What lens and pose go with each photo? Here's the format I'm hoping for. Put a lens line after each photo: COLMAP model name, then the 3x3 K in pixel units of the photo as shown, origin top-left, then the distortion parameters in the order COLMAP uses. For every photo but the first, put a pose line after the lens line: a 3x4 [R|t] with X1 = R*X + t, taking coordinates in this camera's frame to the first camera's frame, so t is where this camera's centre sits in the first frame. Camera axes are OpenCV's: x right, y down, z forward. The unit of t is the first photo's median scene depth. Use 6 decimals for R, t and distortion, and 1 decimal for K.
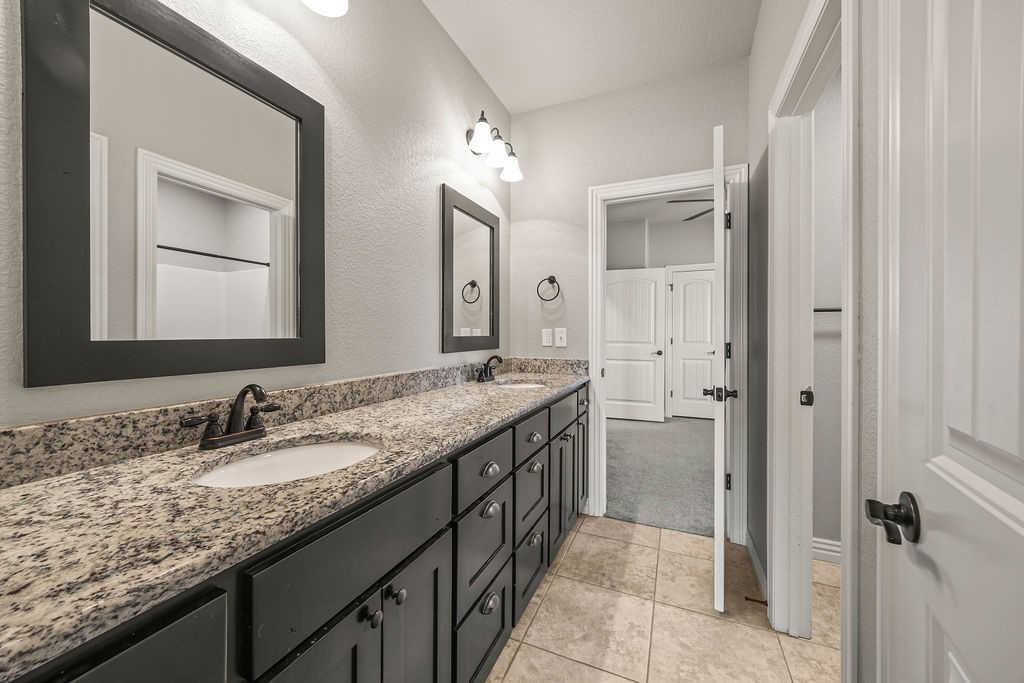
lens RADIAL K [[392.2, 0, 503.4], [0, 392.2, 340.7], [0, 0, 1]] dist [-0.001160, -0.000536]
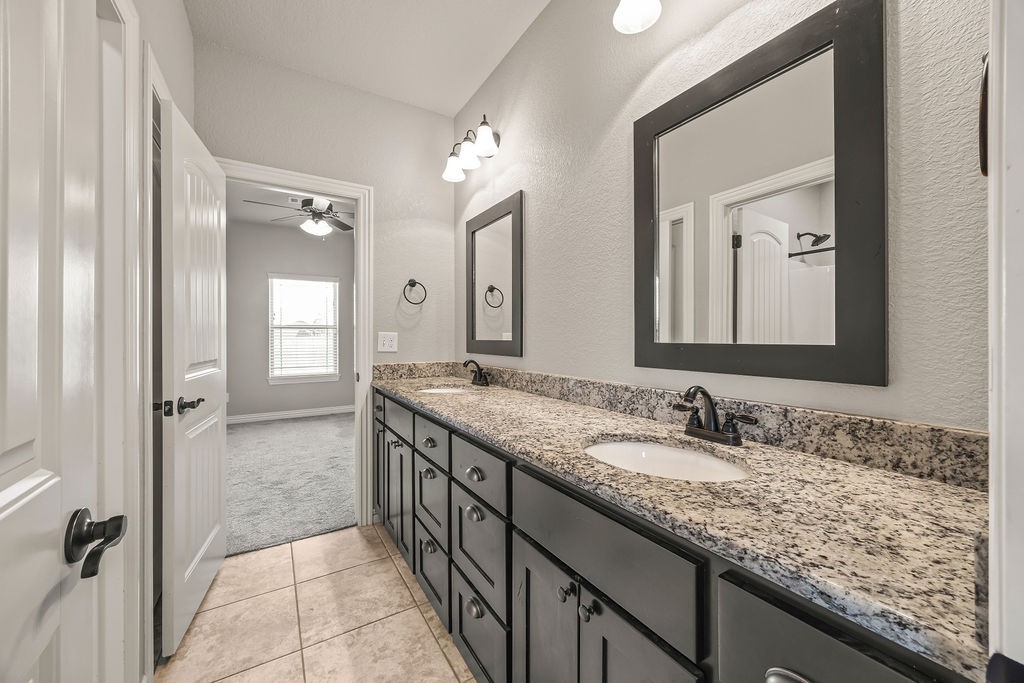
lens RADIAL K [[392.2, 0, 507.6], [0, 392.2, 342.0], [0, 0, 1]] dist [-0.001160, -0.000536]
pose [[-0.572037, 0.009226, -0.820176, 0.621404], [-0.016203, 0.999615, 0.022545, -0.026277], [0.820068, 0.026186, -0.571667, 1.381689]]
